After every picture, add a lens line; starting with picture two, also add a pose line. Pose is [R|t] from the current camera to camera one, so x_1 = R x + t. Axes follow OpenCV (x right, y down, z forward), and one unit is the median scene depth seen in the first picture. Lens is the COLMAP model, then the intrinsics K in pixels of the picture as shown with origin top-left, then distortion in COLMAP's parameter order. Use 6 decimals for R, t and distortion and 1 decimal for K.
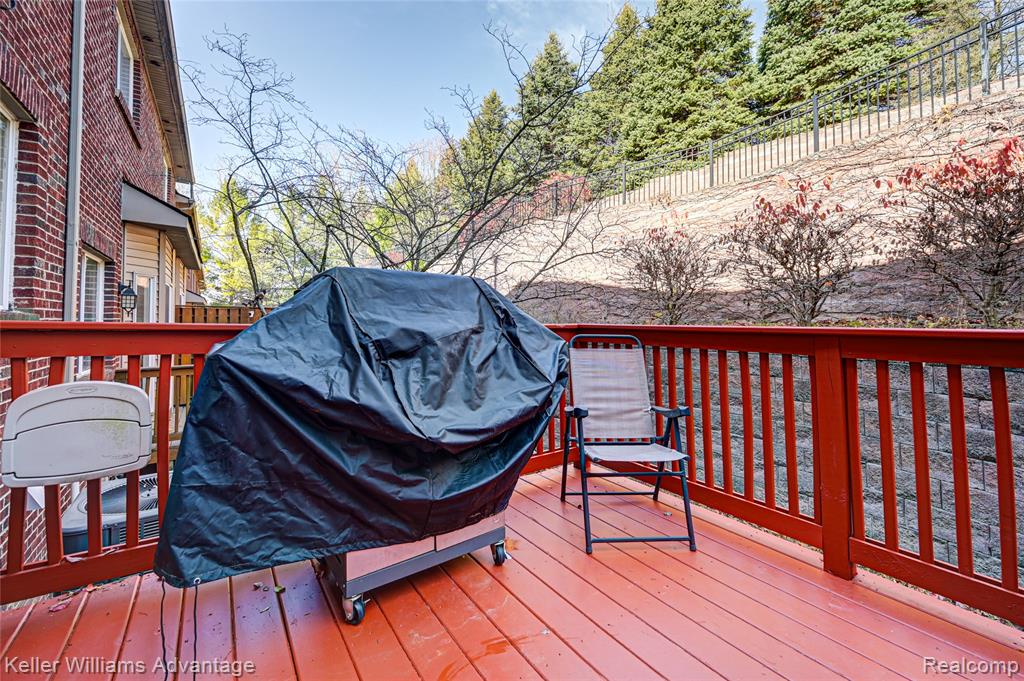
lens RADIAL K [[403.6, 0, 519.1], [0, 403.6, 330.7], [0, 0, 1]] dist [-0.004131, 0.000576]
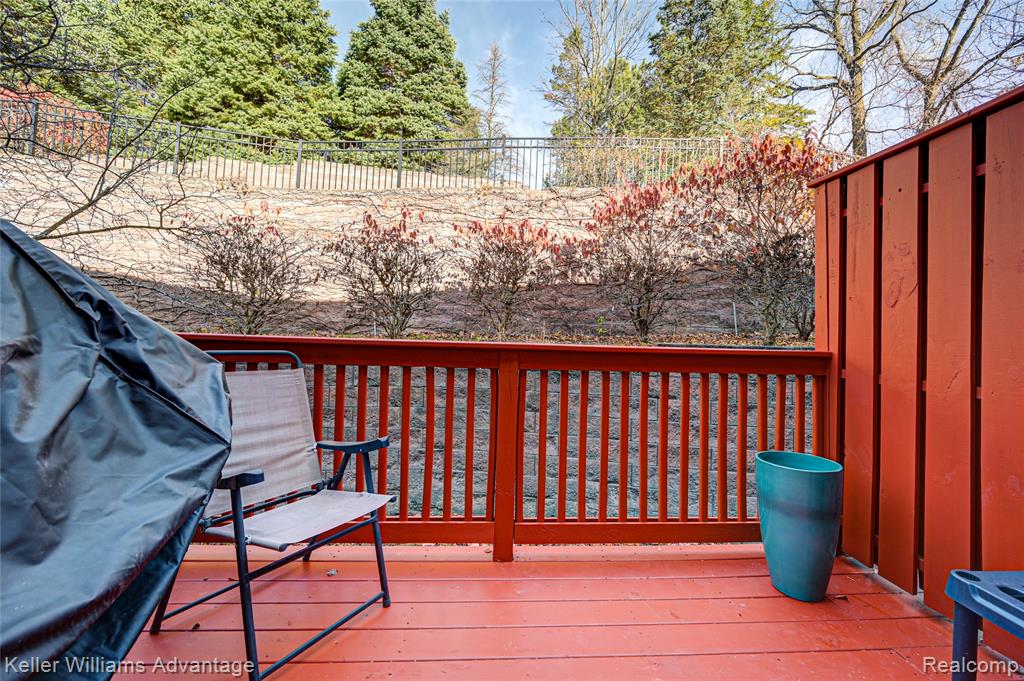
lens RADIAL K [[403.6, 0, 515.1], [0, 403.6, 334.3], [0, 0, 1]] dist [-0.004131, 0.000576]
pose [[0.543319, 0.018578, 0.839321, -0.067061], [-0.004553, 0.999806, -0.019183, -0.003990], [-0.839514, 0.006601, 0.543298, 0.147615]]
